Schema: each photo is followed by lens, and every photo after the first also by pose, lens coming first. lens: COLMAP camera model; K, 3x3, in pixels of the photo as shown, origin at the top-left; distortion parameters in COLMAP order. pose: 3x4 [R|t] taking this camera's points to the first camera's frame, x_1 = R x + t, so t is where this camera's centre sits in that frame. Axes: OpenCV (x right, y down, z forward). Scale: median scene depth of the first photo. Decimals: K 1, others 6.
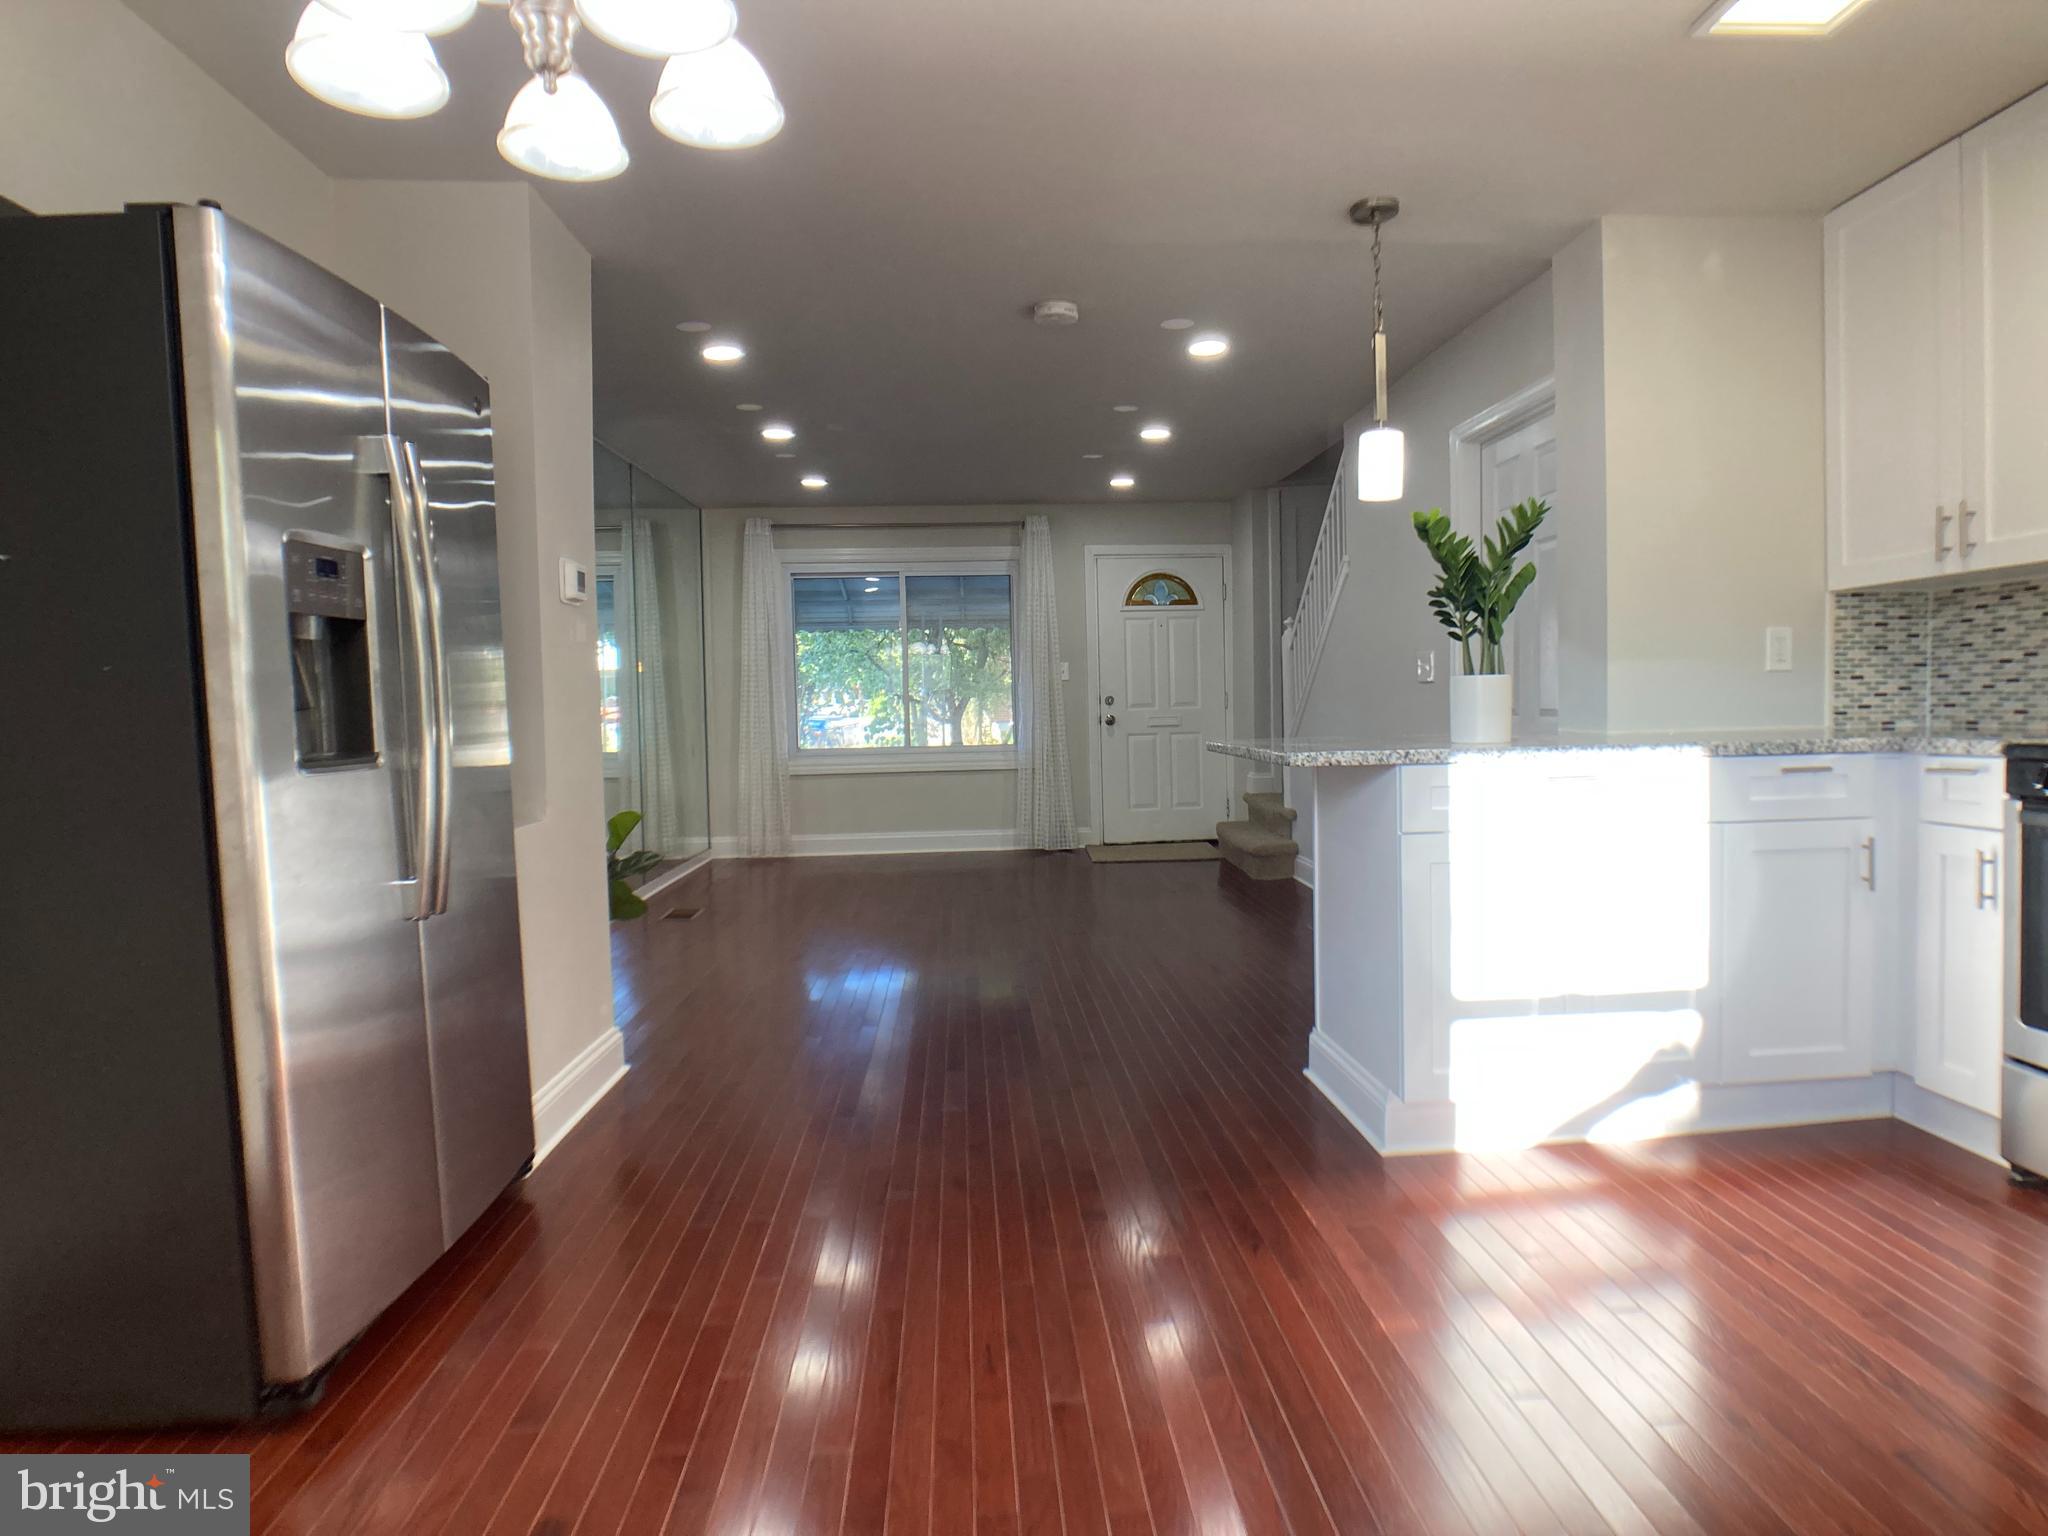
lens RADIAL K [[1142.6, 0, 1030.8], [0, 1142.6, 785.0], [0, 0, 1]] dist [-0.044335, 0.011545]
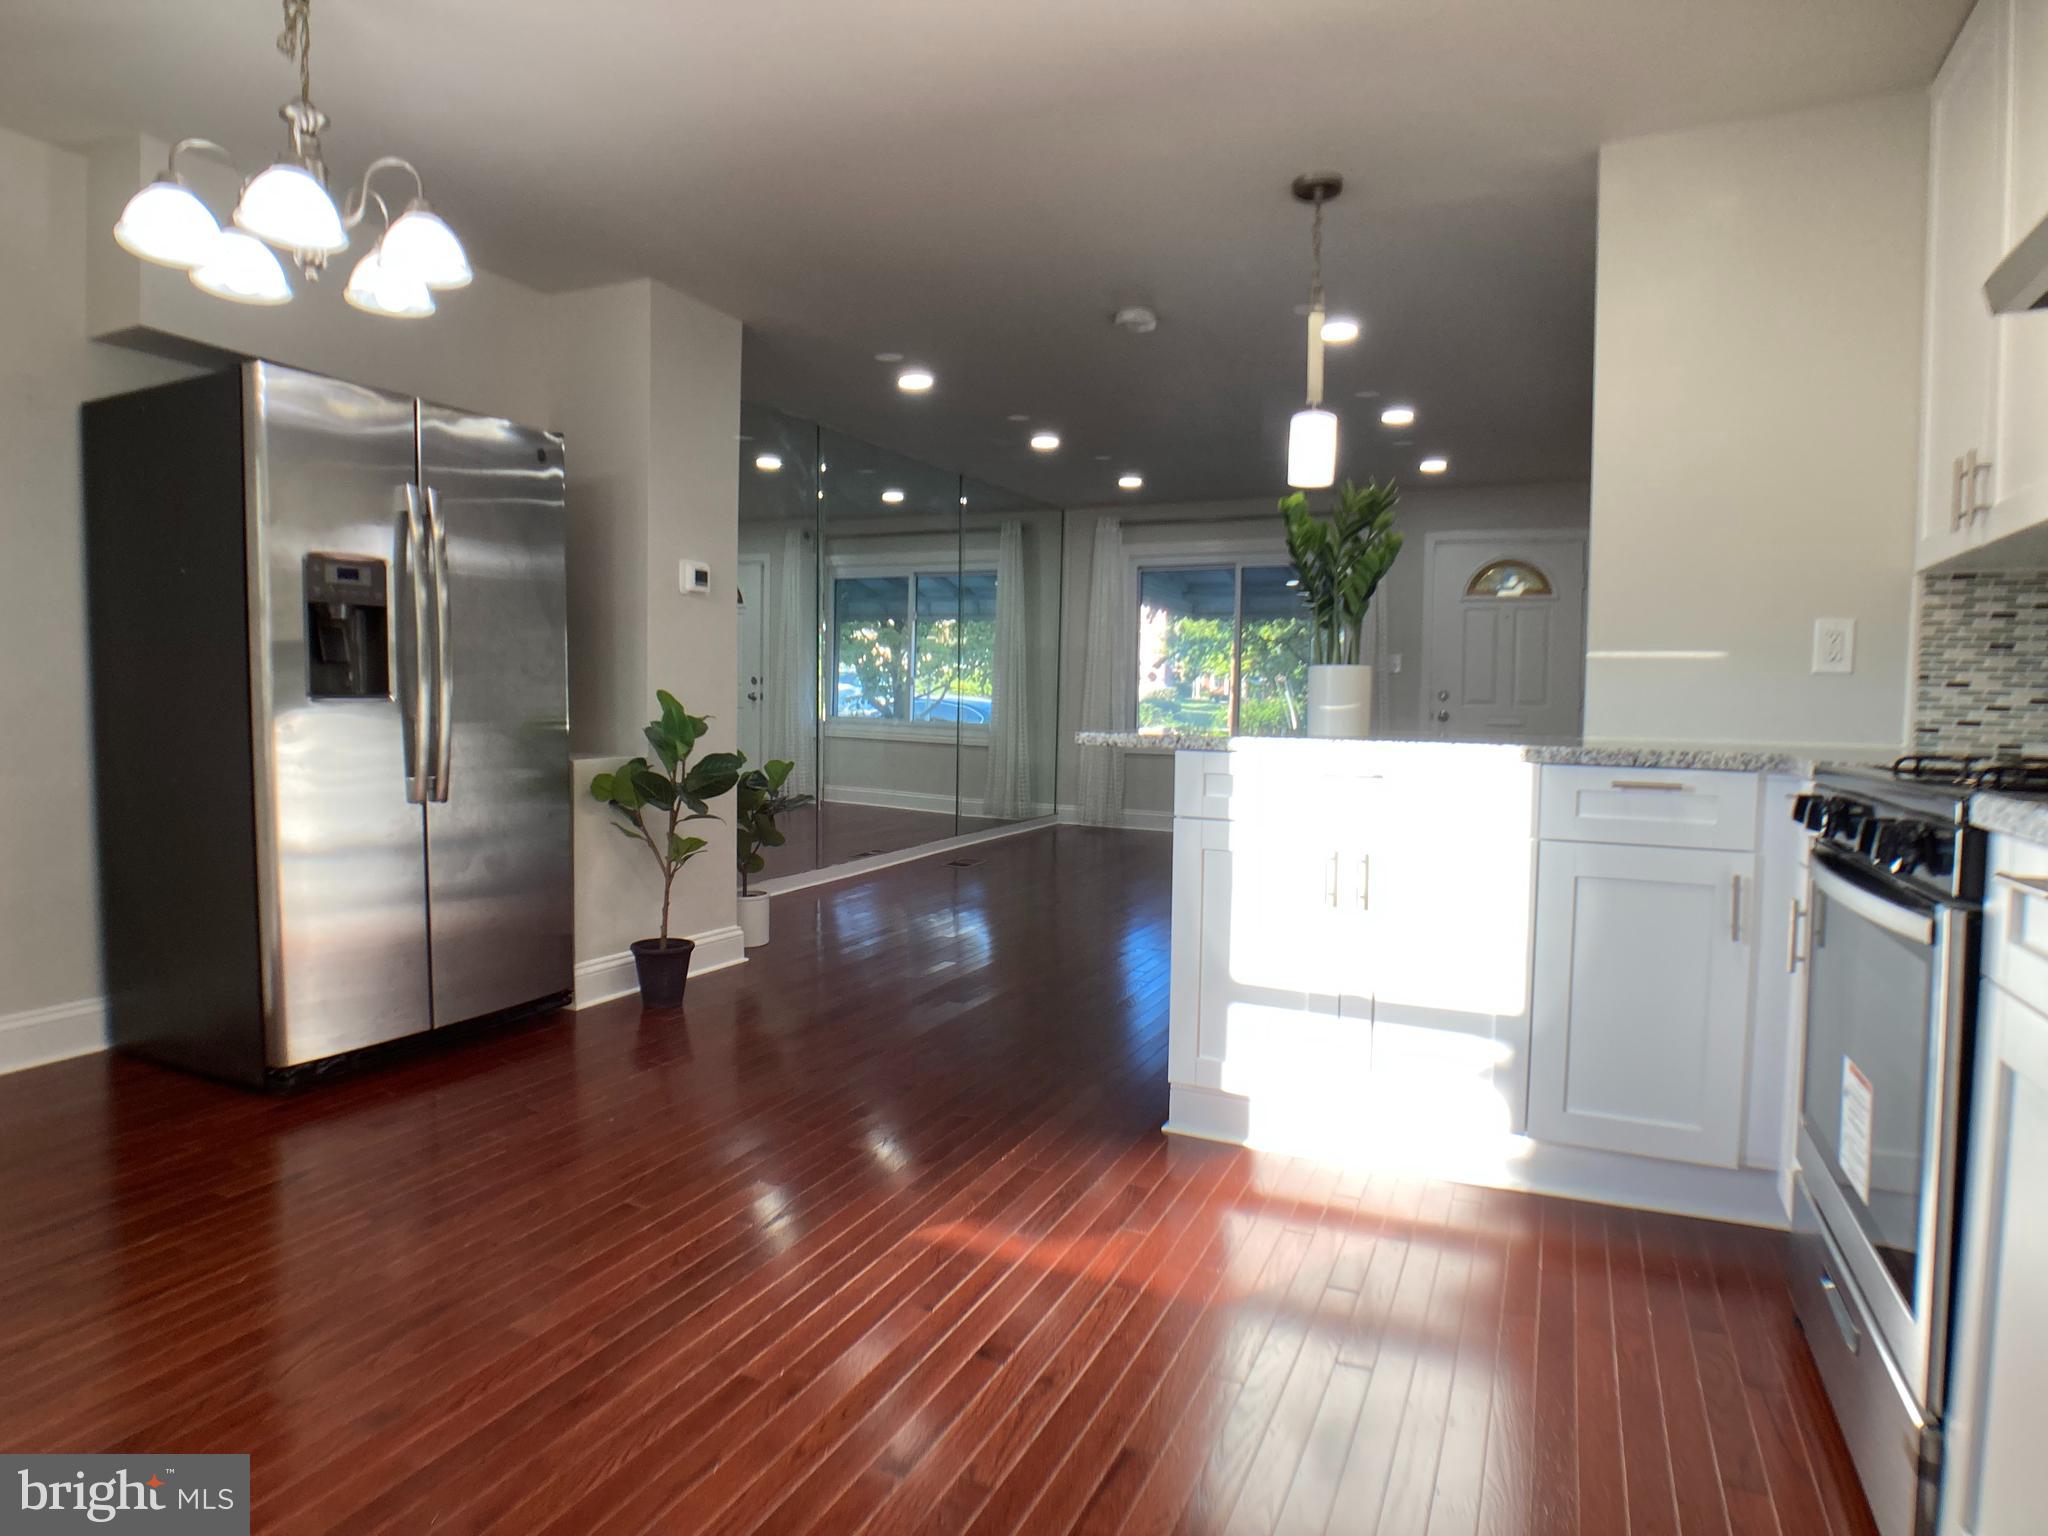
lens RADIAL K [[1142.6, 0, 1032.3], [0, 1142.6, 781.9], [0, 0, 1]] dist [-0.044335, 0.011545]
pose [[0.877970, 0.072969, -0.473121, 0.232666], [-0.070327, 0.997252, 0.023299, -0.001325], [0.473521, 0.012817, 0.880689, 0.012881]]
